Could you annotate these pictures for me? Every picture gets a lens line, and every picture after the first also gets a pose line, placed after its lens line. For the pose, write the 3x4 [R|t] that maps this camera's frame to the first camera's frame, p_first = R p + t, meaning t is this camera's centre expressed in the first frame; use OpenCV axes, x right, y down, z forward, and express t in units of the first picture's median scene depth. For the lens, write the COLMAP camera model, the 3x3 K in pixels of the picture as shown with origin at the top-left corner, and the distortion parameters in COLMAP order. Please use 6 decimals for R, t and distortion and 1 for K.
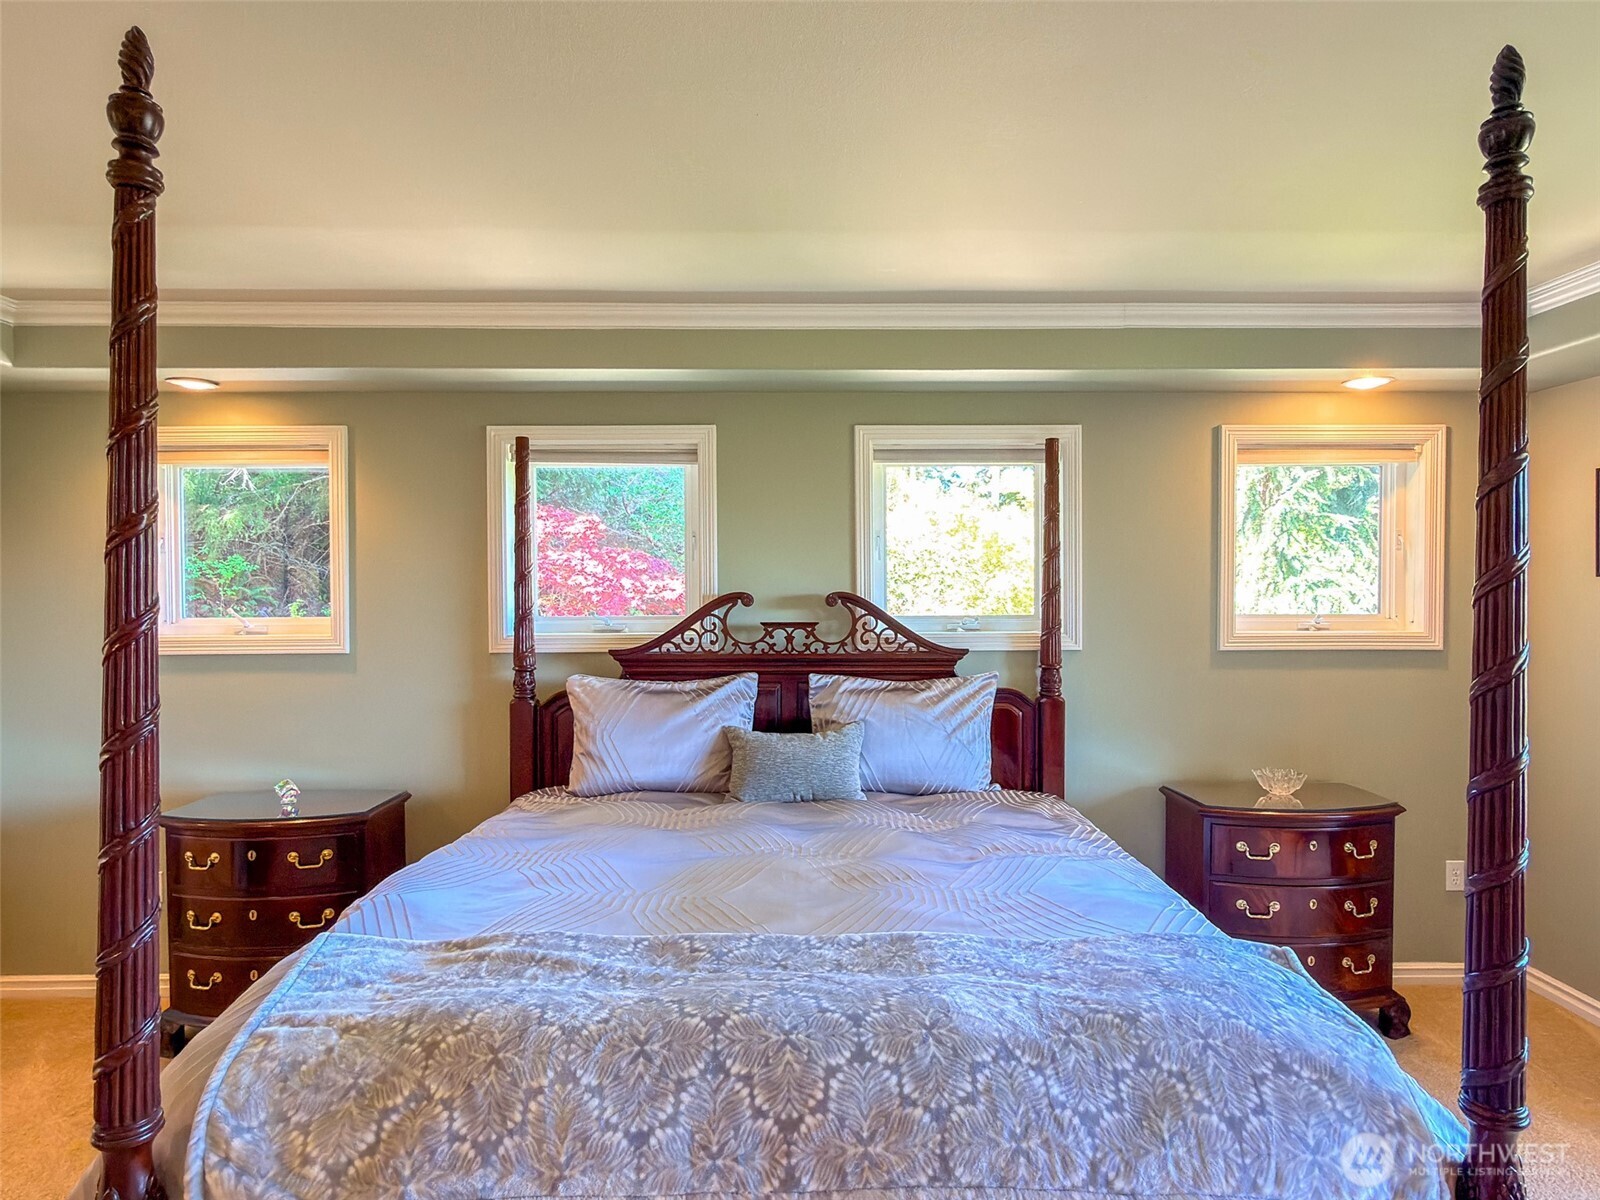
lens RADIAL K [[954.3, 0, 800.8], [0, 954.3, 597.1], [0, 0, 1]] dist [-0.004135, -0.000862]
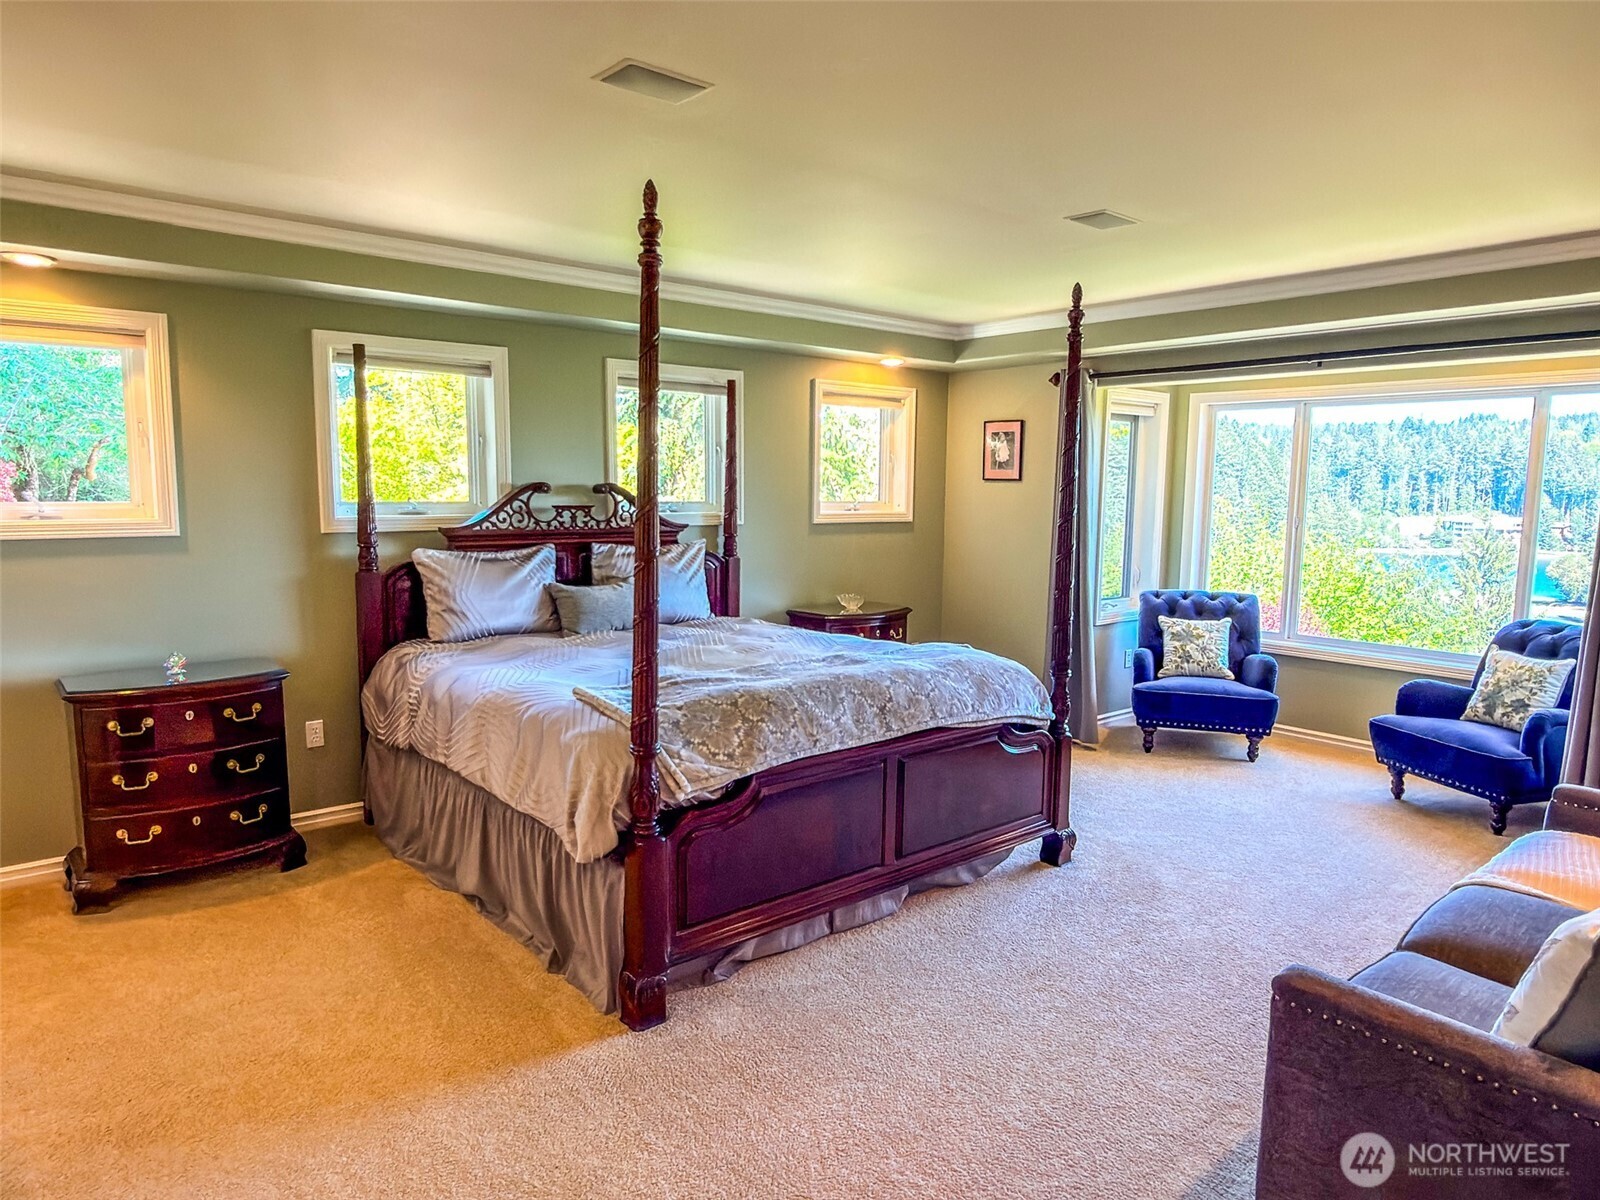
lens RADIAL K [[1011.2, 0, 799.7], [0, 1011.2, 607.0], [0, 0, 1]] dist [-0.005874, 0.004077]
pose [[0.775328, -0.063770, 0.628331, -0.663749], [-0.006030, 0.994096, 0.108333, 0.012514], [-0.631530, -0.087783, 0.770366, -0.300452]]
